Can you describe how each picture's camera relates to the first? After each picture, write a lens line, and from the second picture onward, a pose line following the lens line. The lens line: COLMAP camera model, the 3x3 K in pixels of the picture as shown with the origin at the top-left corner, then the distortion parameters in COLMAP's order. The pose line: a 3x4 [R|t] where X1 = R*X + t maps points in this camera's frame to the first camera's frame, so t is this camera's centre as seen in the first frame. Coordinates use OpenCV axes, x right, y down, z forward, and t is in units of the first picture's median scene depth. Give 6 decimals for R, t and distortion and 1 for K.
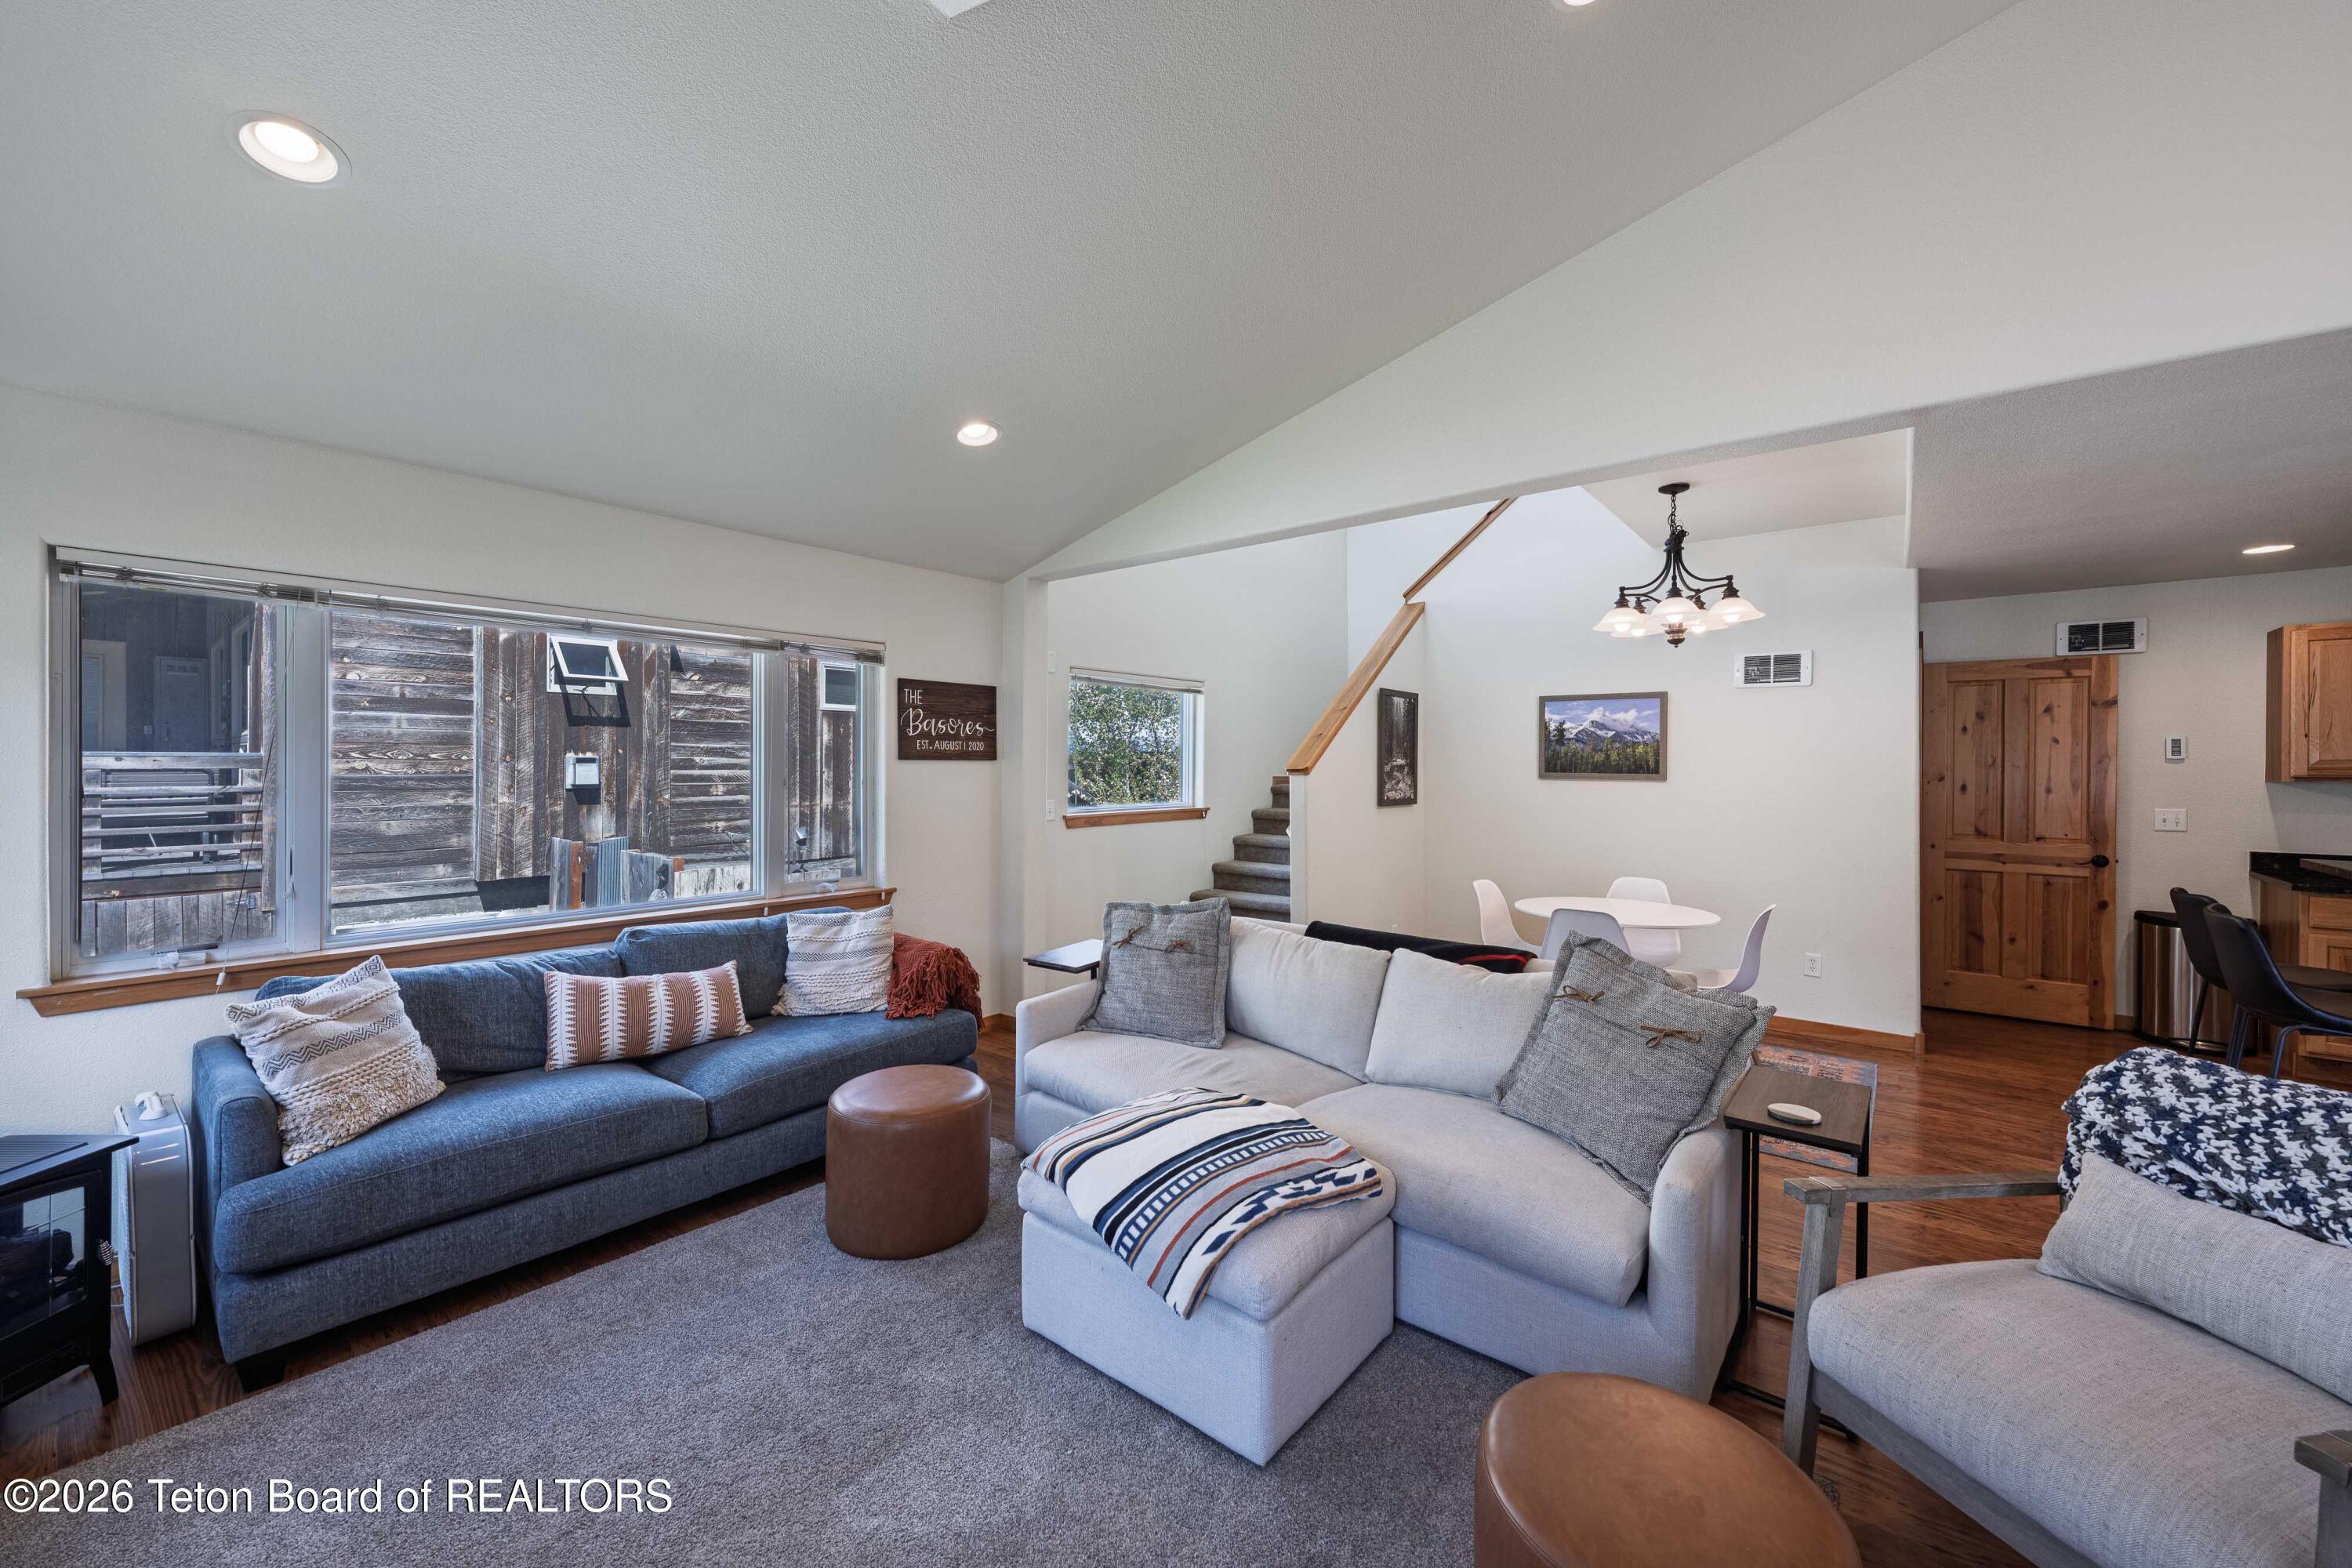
lens RADIAL K [[895.6, 0, 1168.9], [0, 895.6, 774.6], [0, 0, 1]] dist [0.000884, -0.000004]
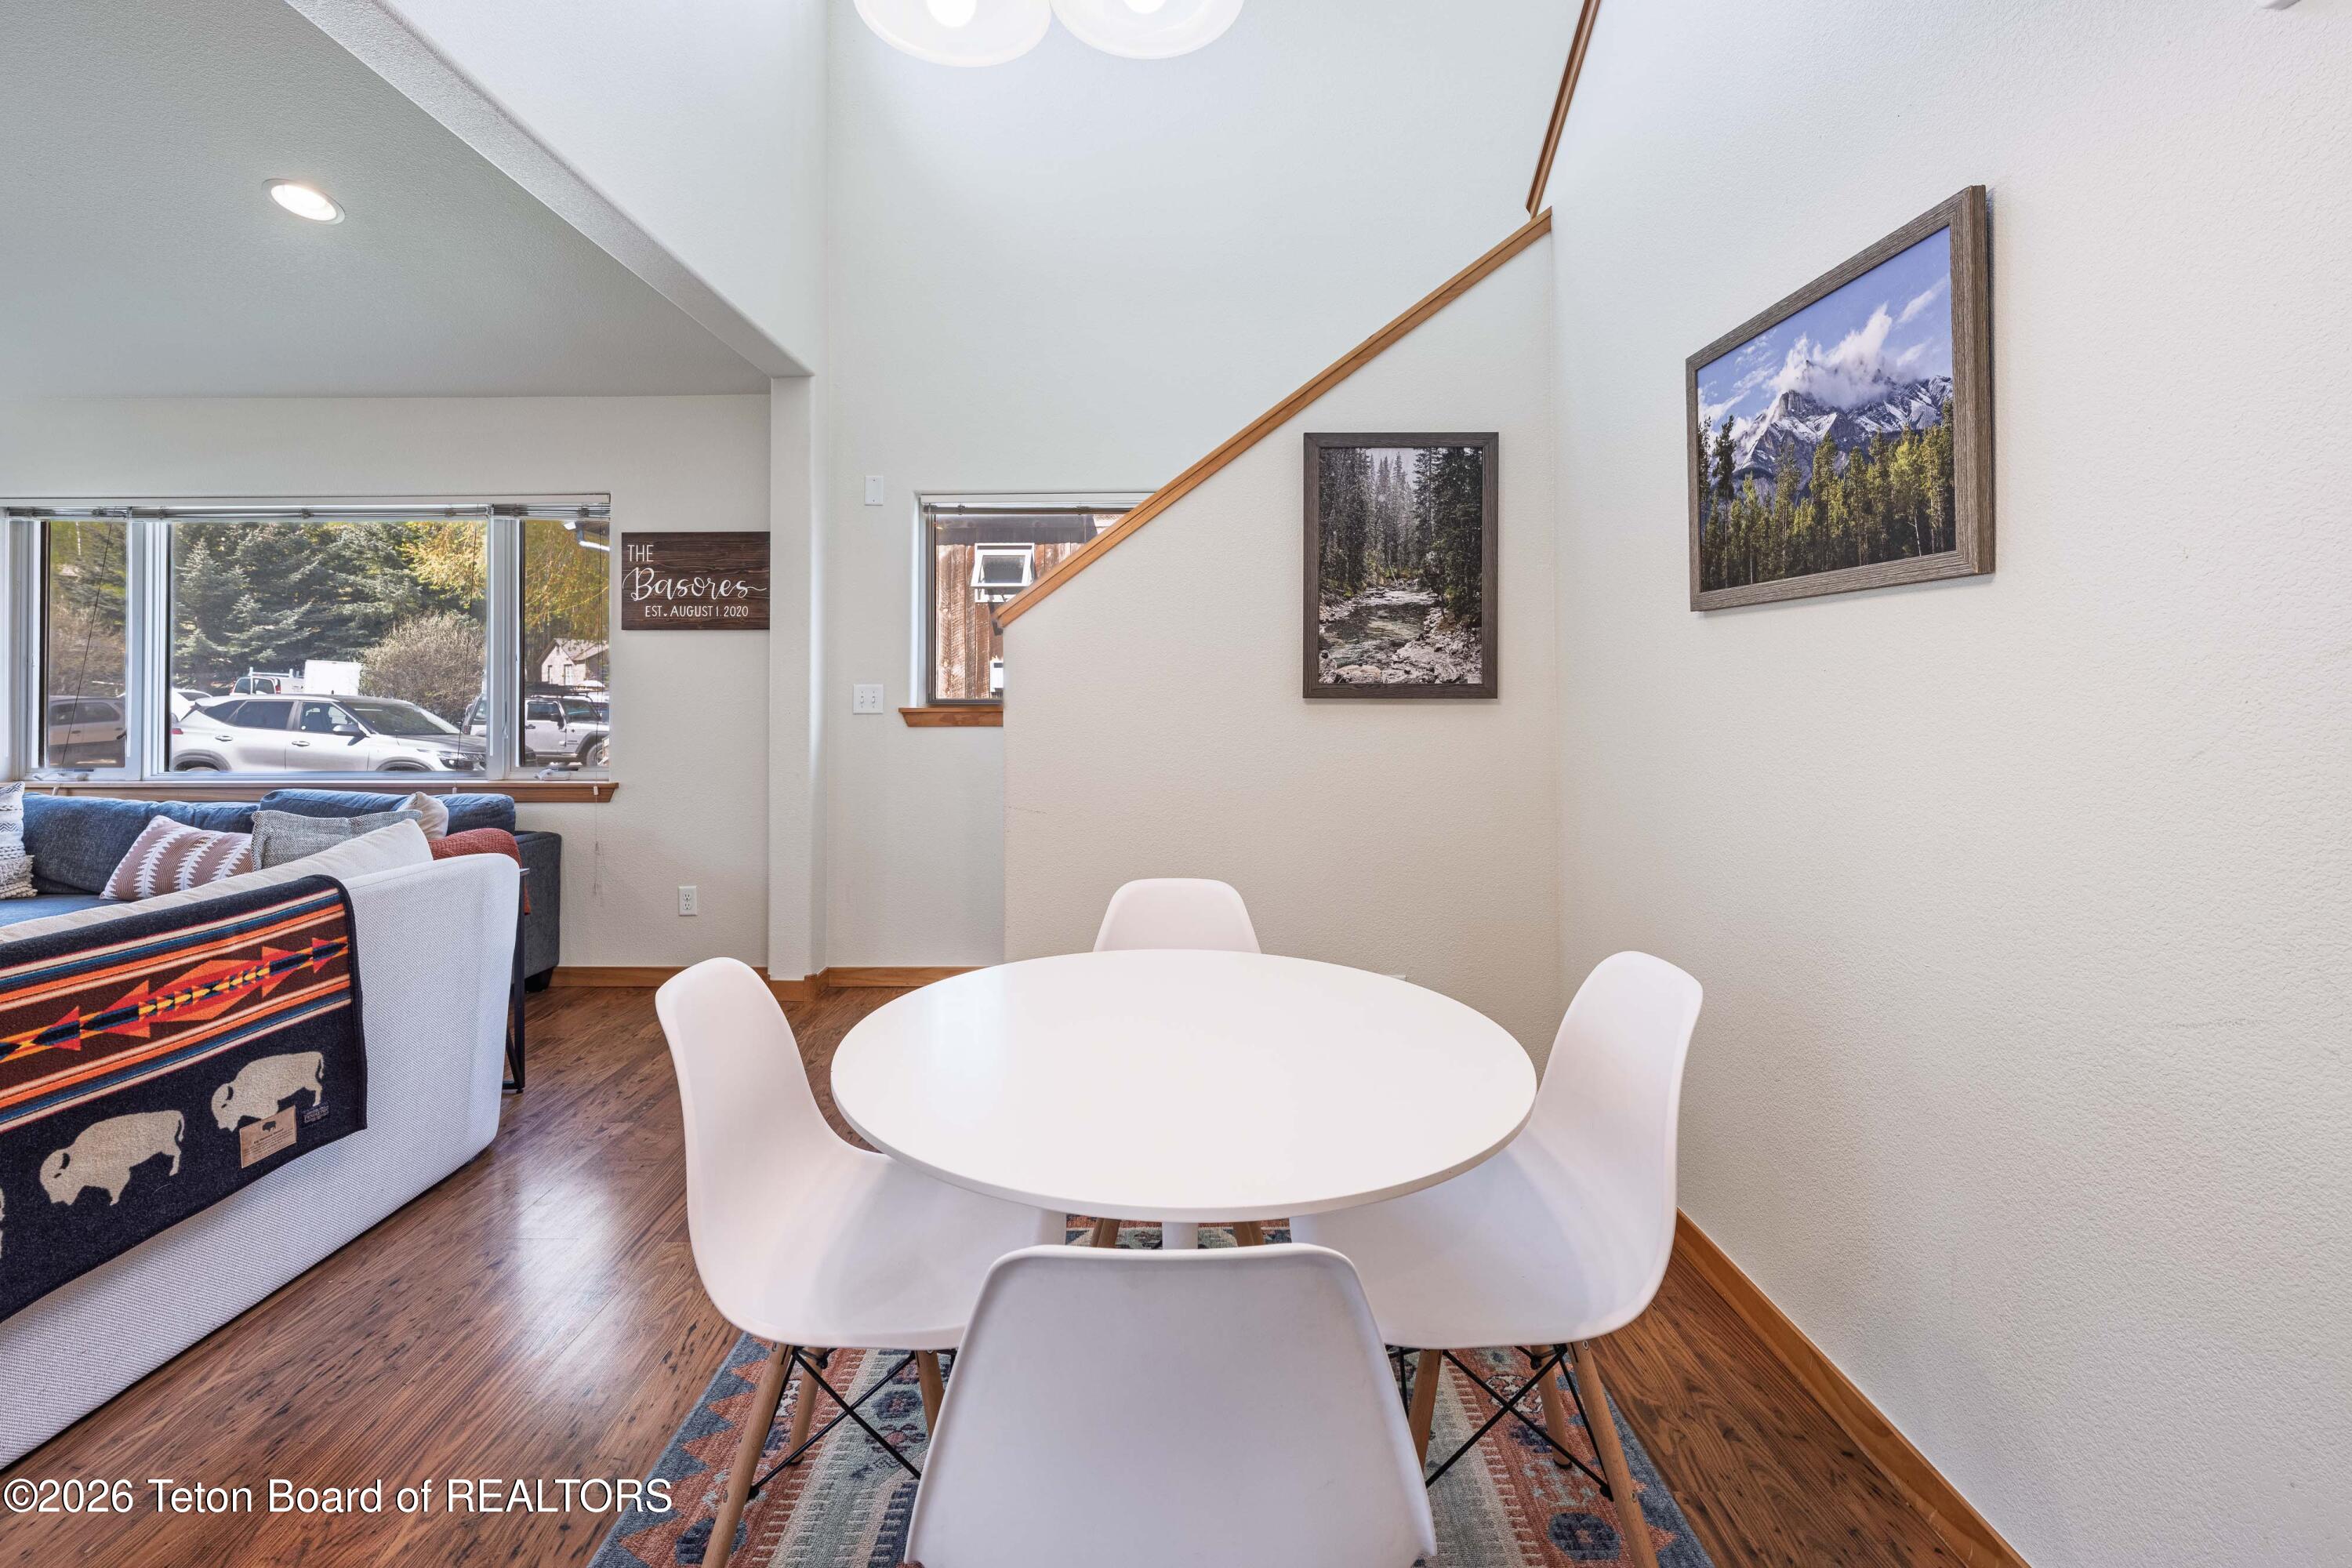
lens RADIAL K [[1001.9, 0, 1167.8], [0, 1001.9, 687.3], [0, 0, 1]] dist [0.000018, -0.000122]
pose [[0.631963, -0.007940, -0.774958, 0.609085], [-0.002158, 0.999926, -0.012005, 0.038173], [0.774996, 0.009259, 0.631898, 0.663589]]
